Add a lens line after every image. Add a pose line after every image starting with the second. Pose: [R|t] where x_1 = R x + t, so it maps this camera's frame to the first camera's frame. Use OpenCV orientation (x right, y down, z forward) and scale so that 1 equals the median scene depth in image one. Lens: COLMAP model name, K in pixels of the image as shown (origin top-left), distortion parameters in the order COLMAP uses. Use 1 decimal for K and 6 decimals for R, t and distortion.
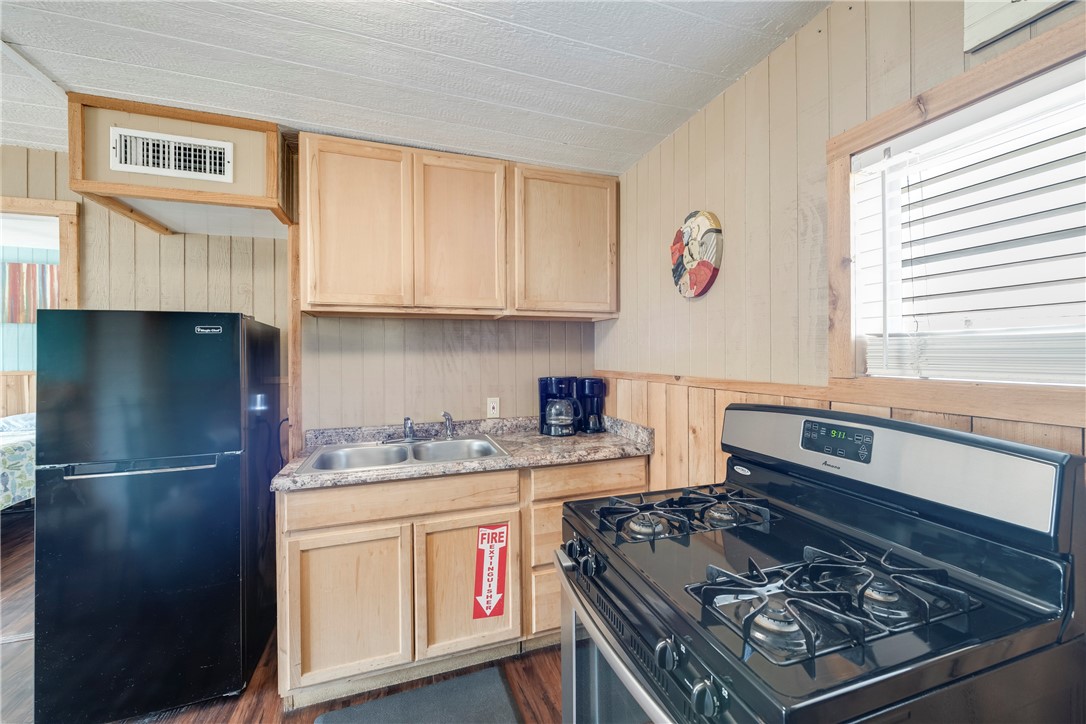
lens RADIAL K [[436.2, 0, 543.0], [0, 436.2, 362.0], [0, 0, 1]] dist [-0.001522, -0.000304]
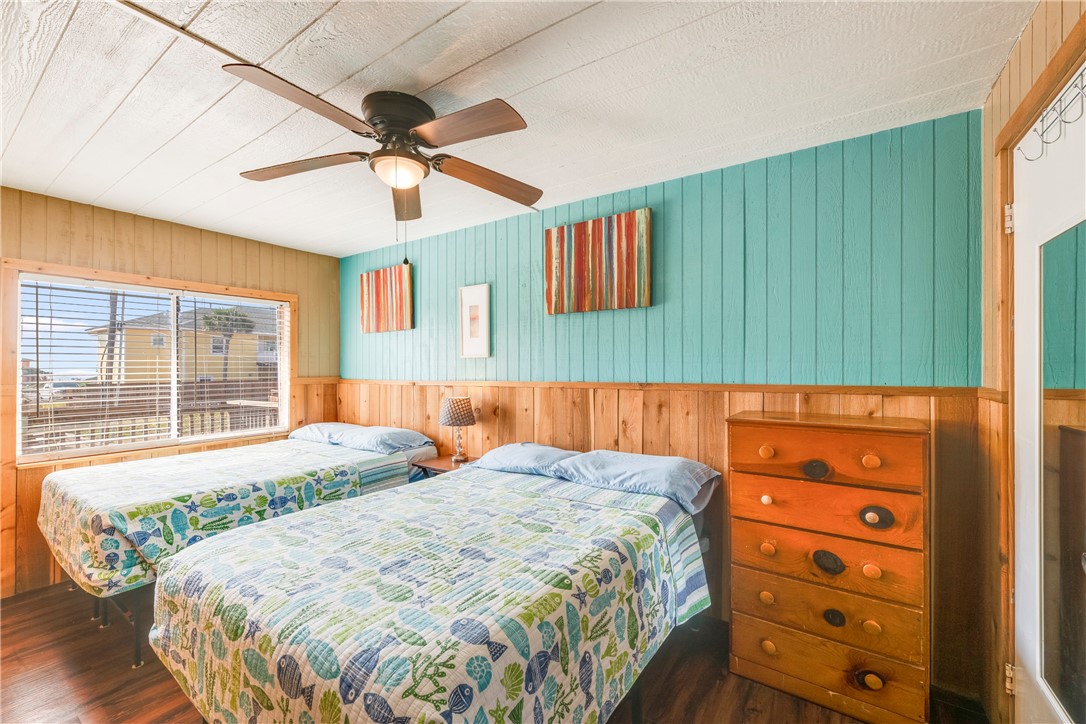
lens RADIAL K [[436.2, 0, 543.0], [0, 436.2, 362.0], [0, 0, 1]] dist [-0.001522, -0.000304]
pose [[0.596757, -0.008466, -0.802377, -0.706981], [0.002385, 0.999959, -0.008777, -0.004232], [0.802419, 0.003324, 0.596752, 0.549253]]
